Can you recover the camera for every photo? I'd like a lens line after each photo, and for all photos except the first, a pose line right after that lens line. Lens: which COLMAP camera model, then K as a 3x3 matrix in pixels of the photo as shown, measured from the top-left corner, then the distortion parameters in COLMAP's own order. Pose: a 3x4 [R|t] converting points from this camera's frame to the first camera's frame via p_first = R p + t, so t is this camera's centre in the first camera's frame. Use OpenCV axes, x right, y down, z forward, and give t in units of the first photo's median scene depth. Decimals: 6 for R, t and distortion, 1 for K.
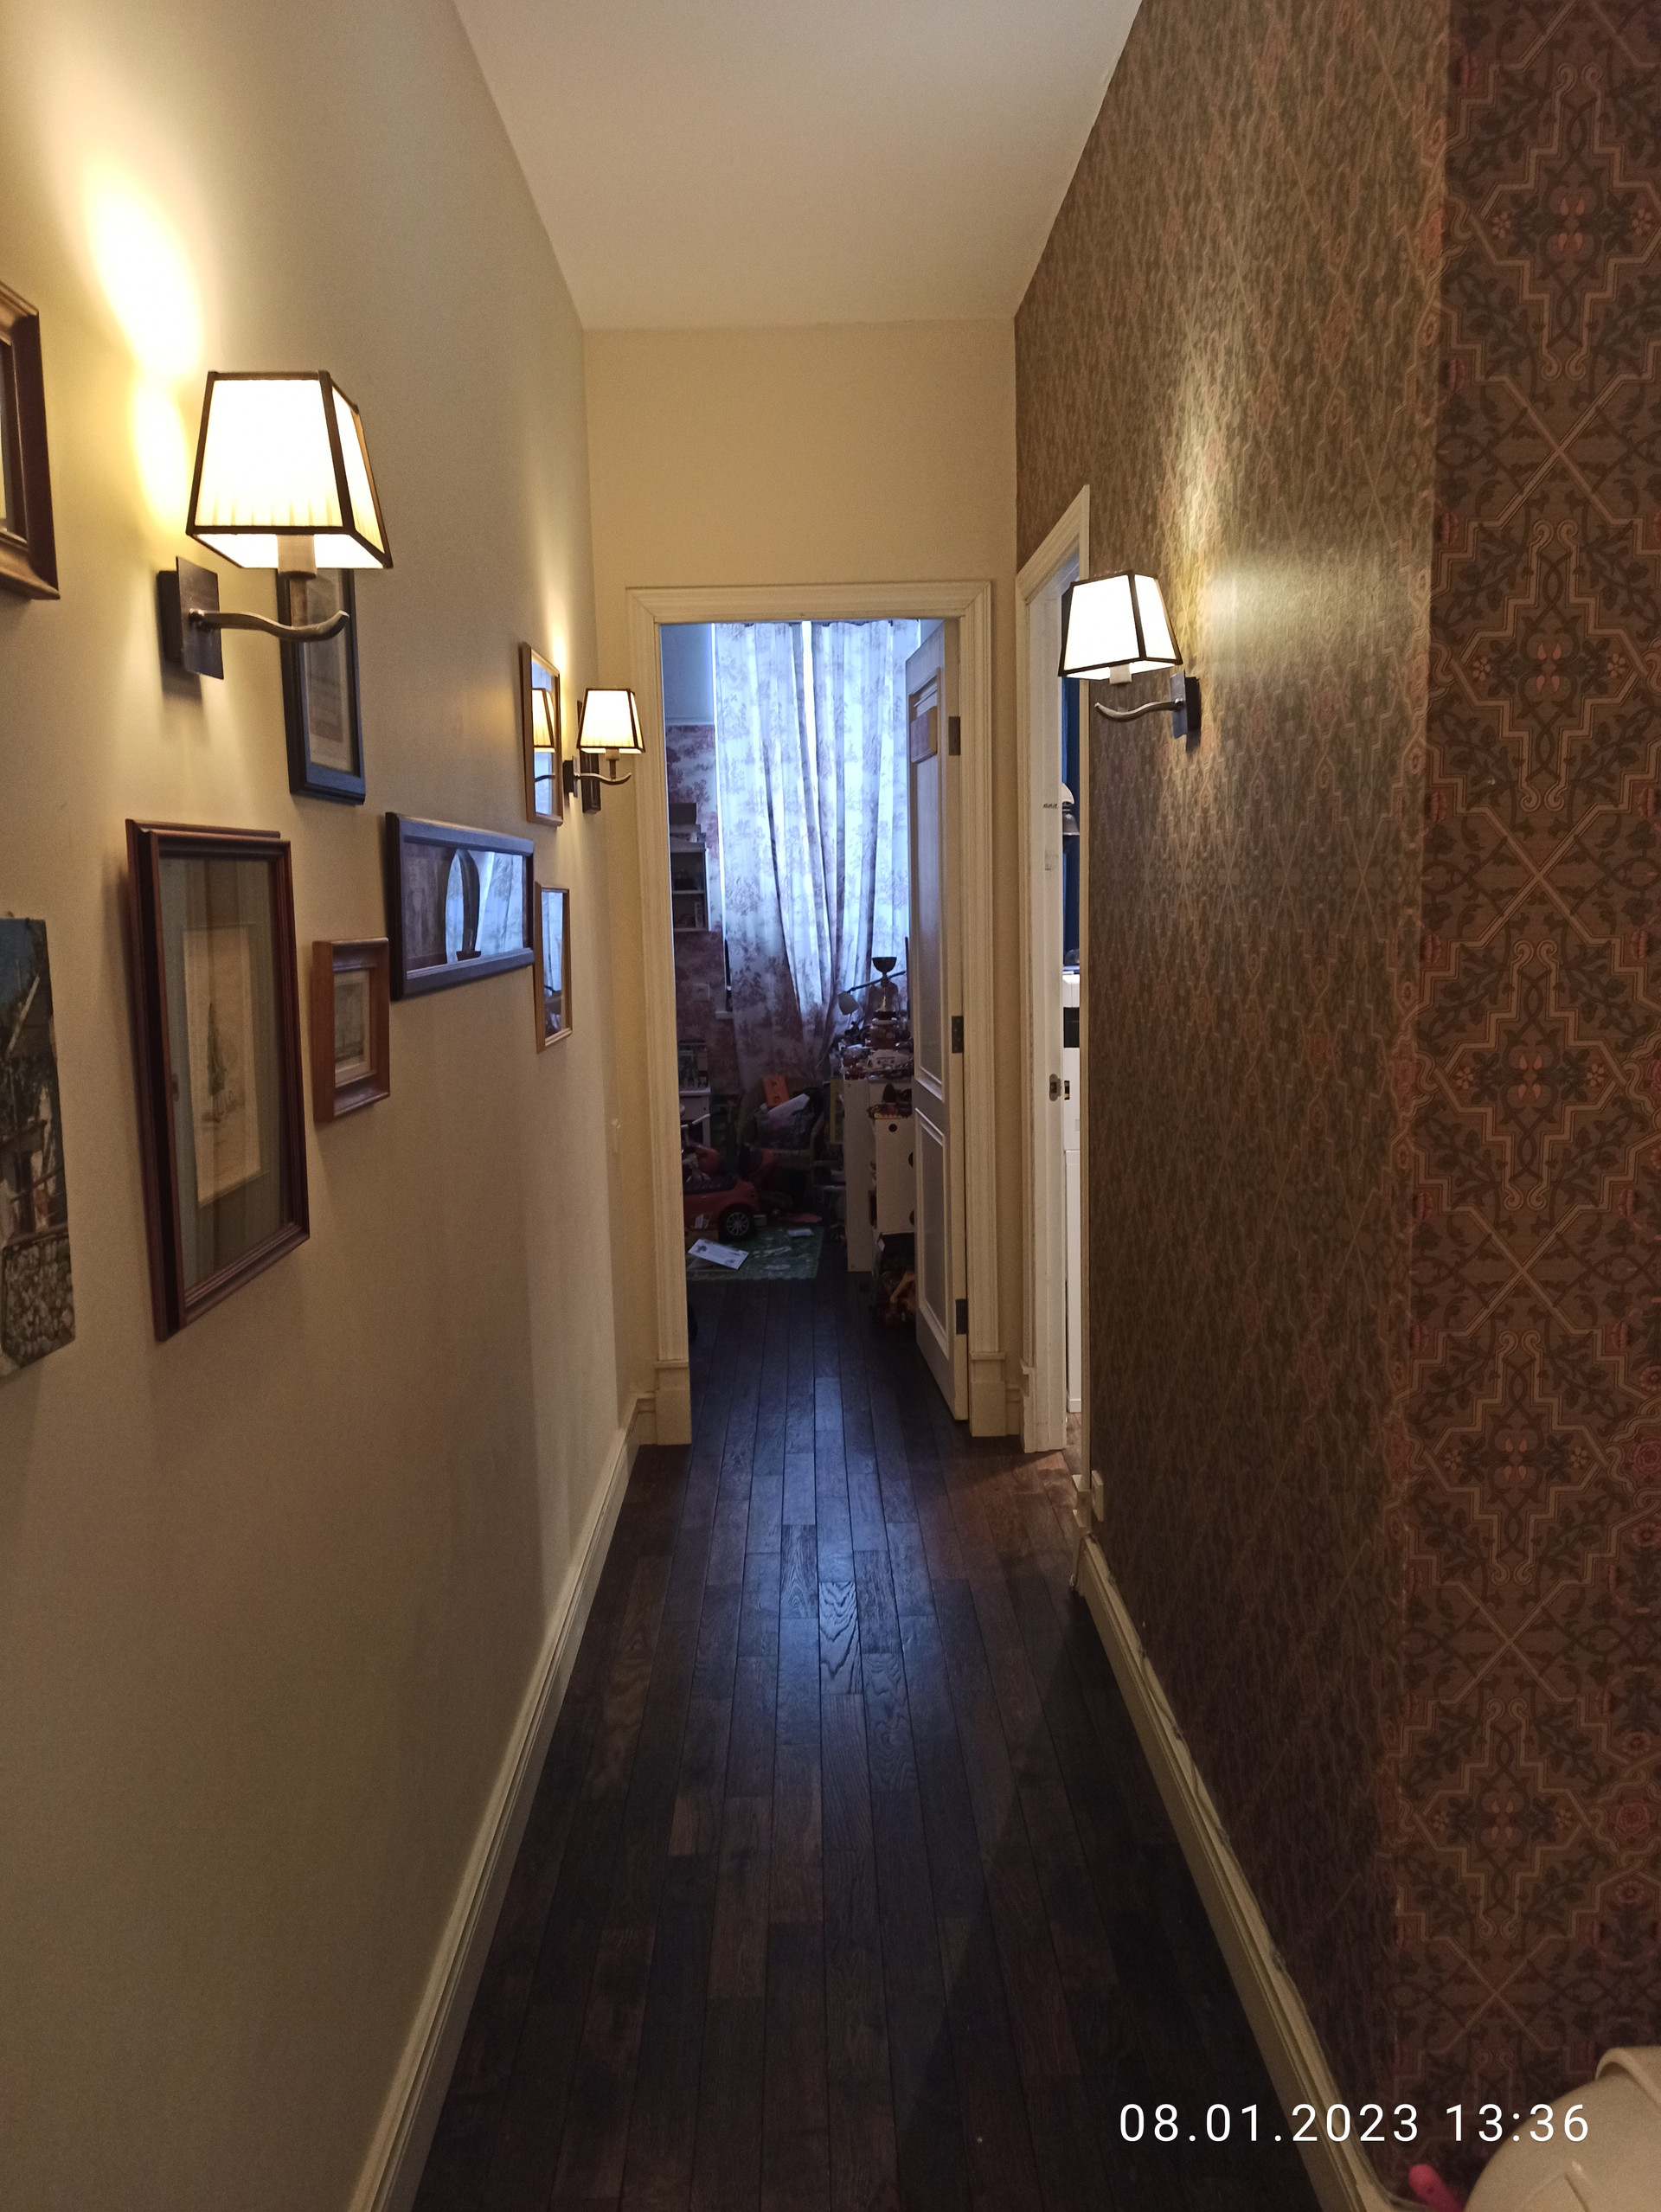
lens RADIAL K [[1642.4, 0, 830.6], [0, 1642.4, 1110.6], [0, 0, 1]] dist [0.059285, 0.001664]
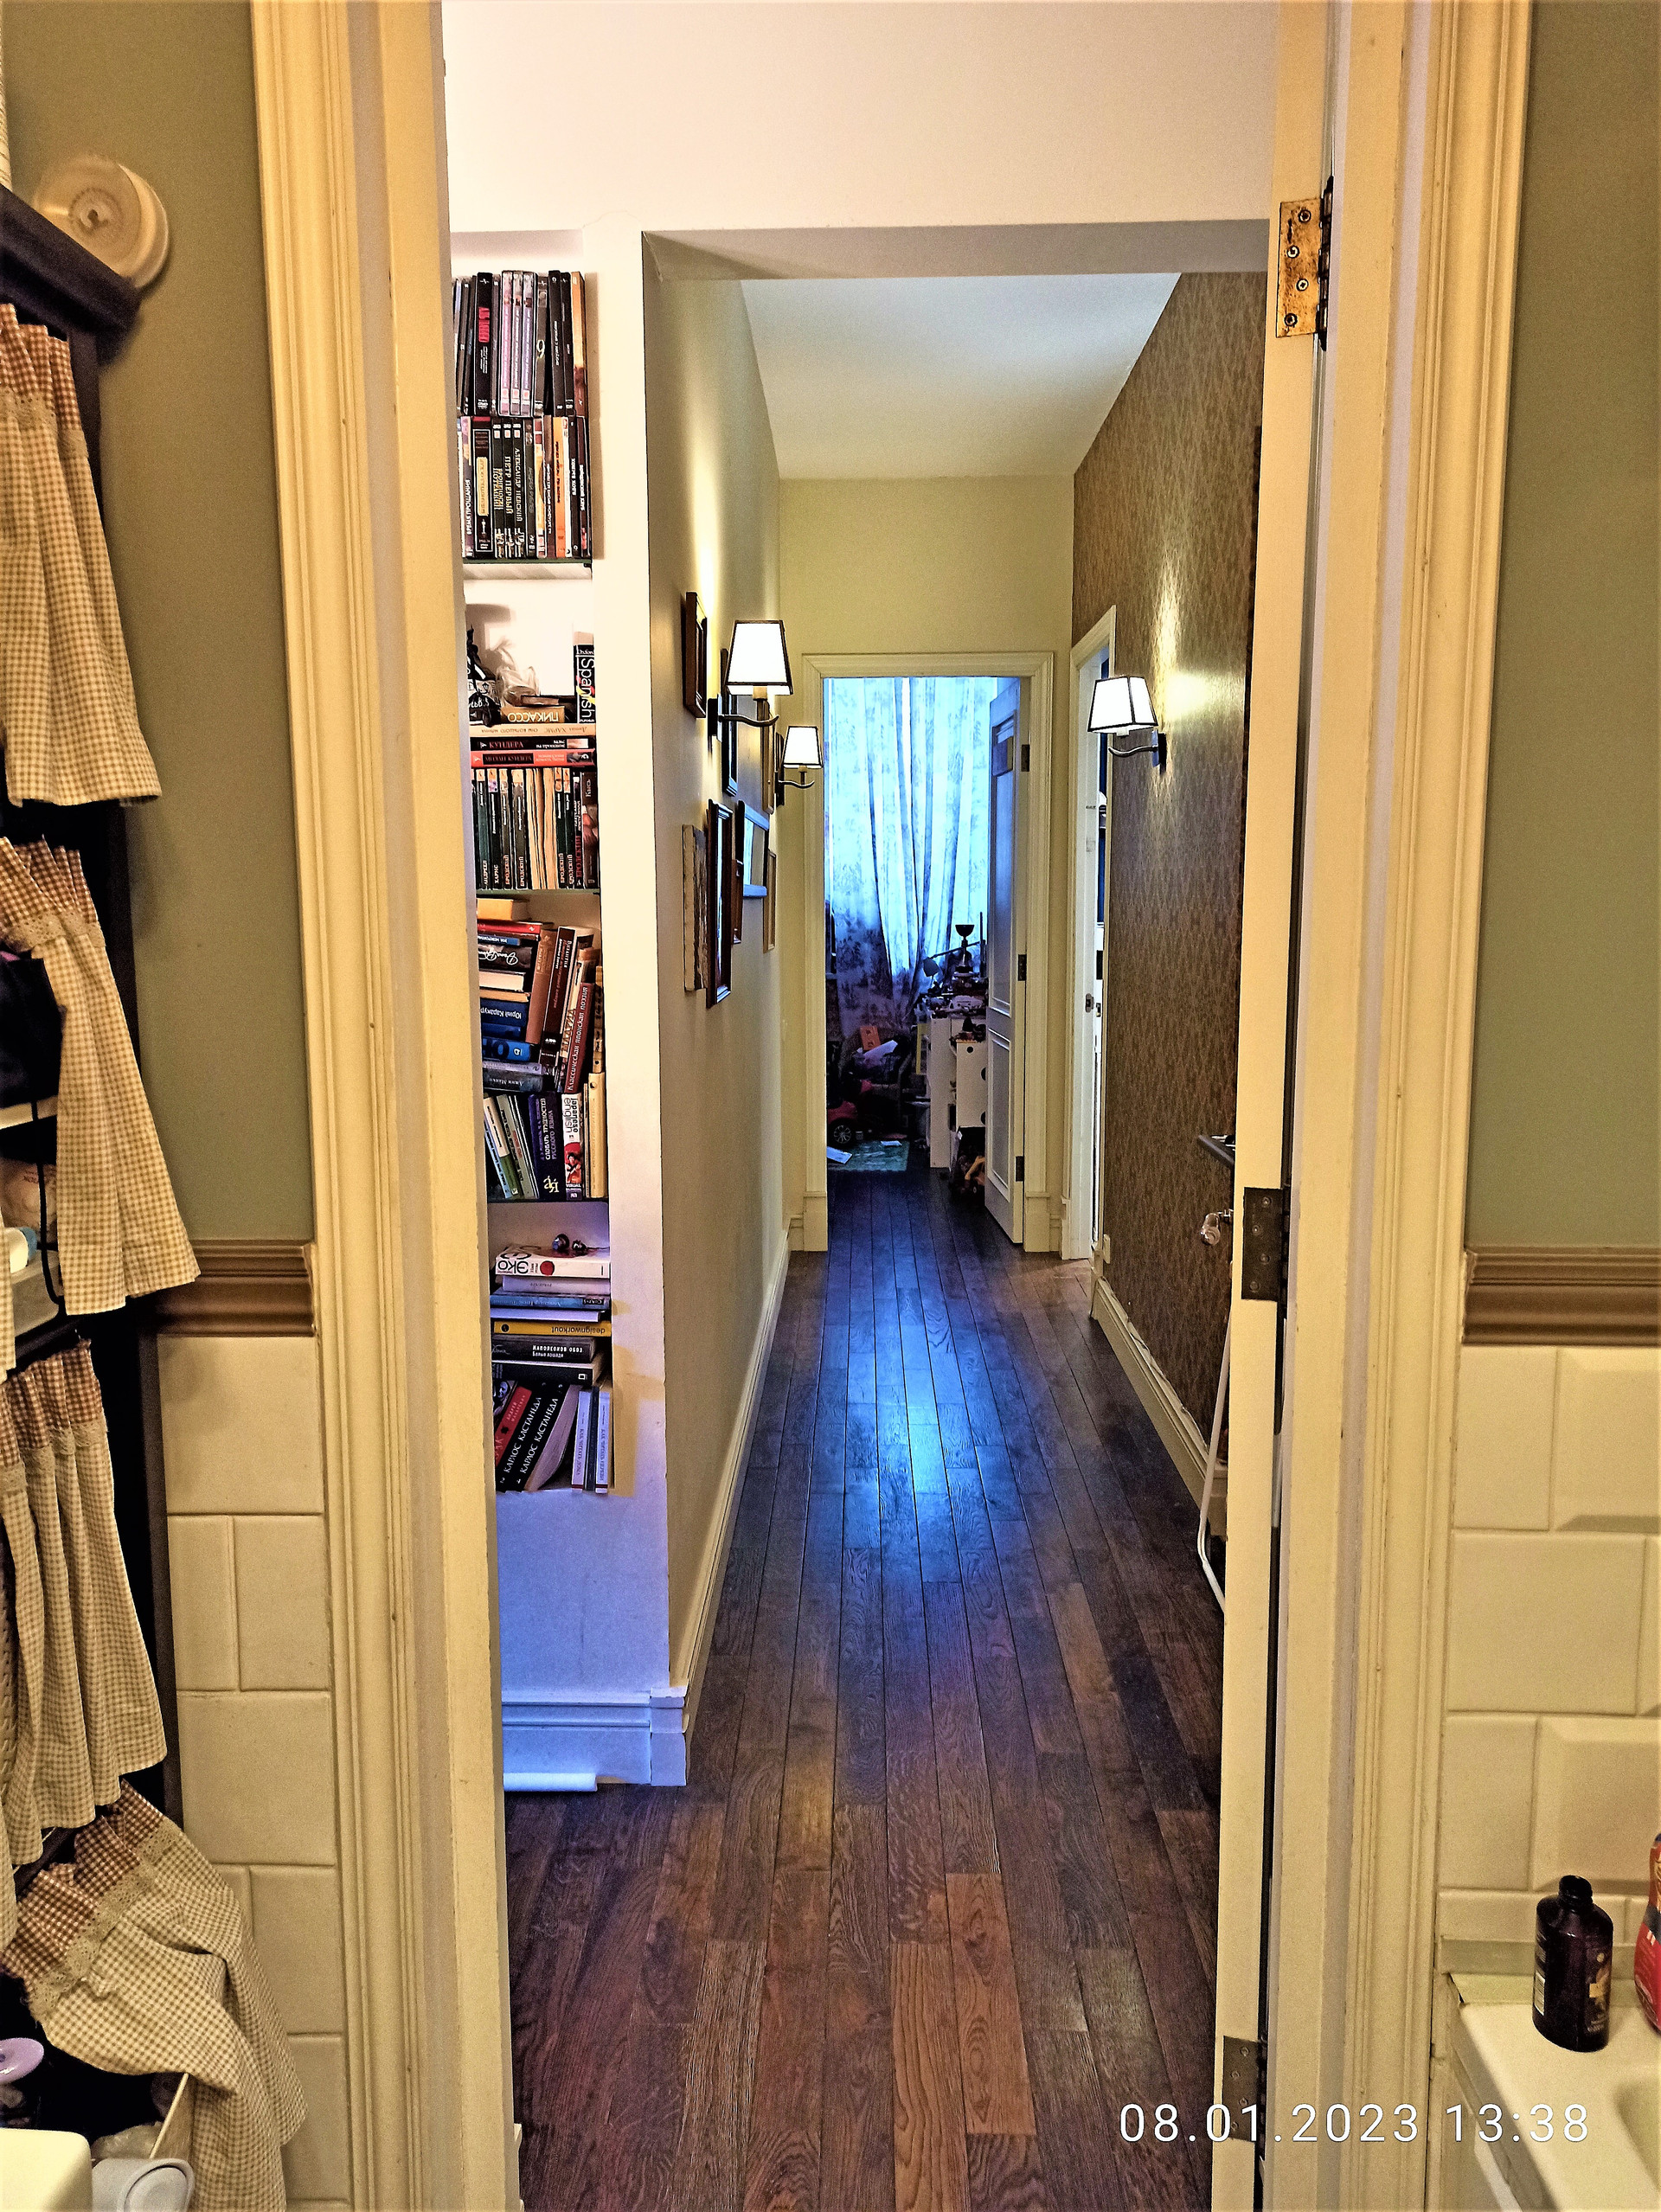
lens RADIAL K [[1642.4, 0, 827.1], [0, 1642.4, 1099.8], [0, 0, 1]] dist [0.059285, 0.001664]
pose [[0.999095, 0.024085, -0.035063, -0.029331], [-0.024454, 0.999650, -0.010125, 0.065886], [0.034807, 0.010973, 0.999334, -0.323709]]
